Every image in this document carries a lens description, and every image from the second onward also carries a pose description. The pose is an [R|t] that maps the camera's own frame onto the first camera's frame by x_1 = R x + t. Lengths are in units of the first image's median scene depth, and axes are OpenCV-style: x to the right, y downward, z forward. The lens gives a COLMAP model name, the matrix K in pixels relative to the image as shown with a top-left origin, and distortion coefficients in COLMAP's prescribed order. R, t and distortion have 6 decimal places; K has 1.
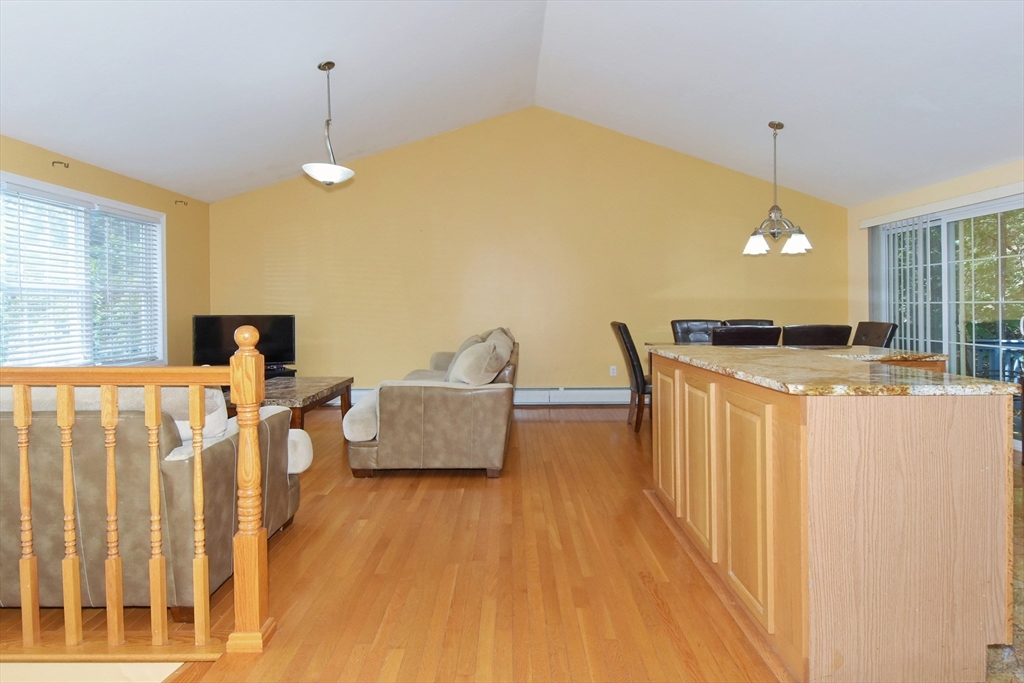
lens RADIAL K [[547.6, 0, 533.0], [0, 547.6, 343.0], [0, 0, 1]] dist [0.010381, -0.011112]
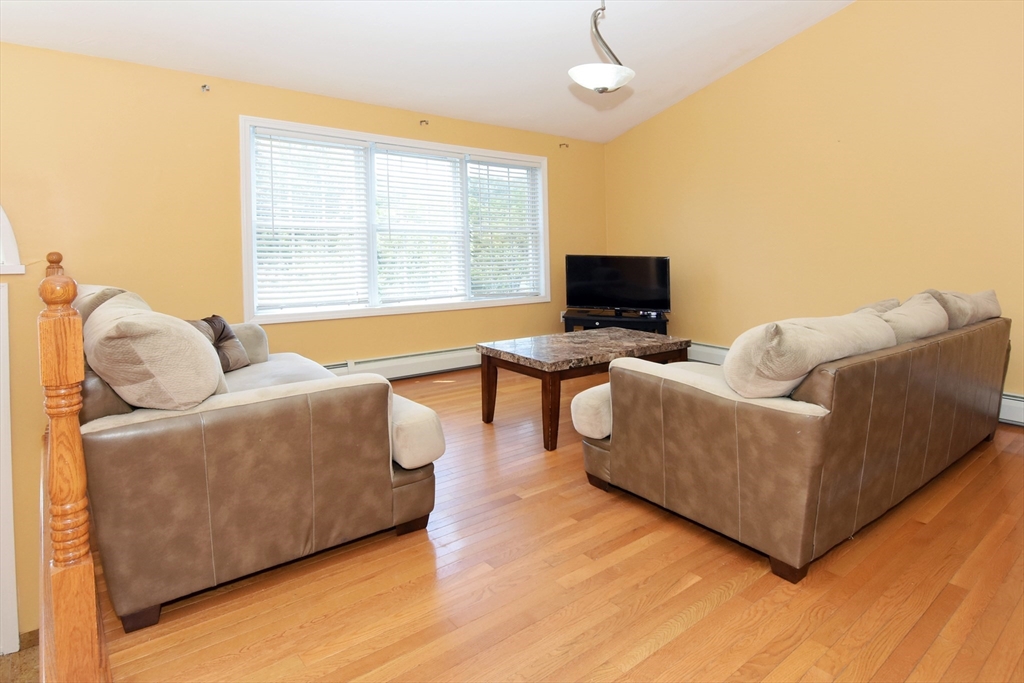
lens RADIAL K [[547.6, 0, 516.9], [0, 547.6, 252.9], [0, 0, 1]] dist [0.010381, -0.011112]
pose [[0.609099, 0.021756, -0.792796, 0.186633], [-0.065355, 0.997601, -0.022835, -0.037302], [0.790397, 0.065722, 0.609059, 0.470176]]
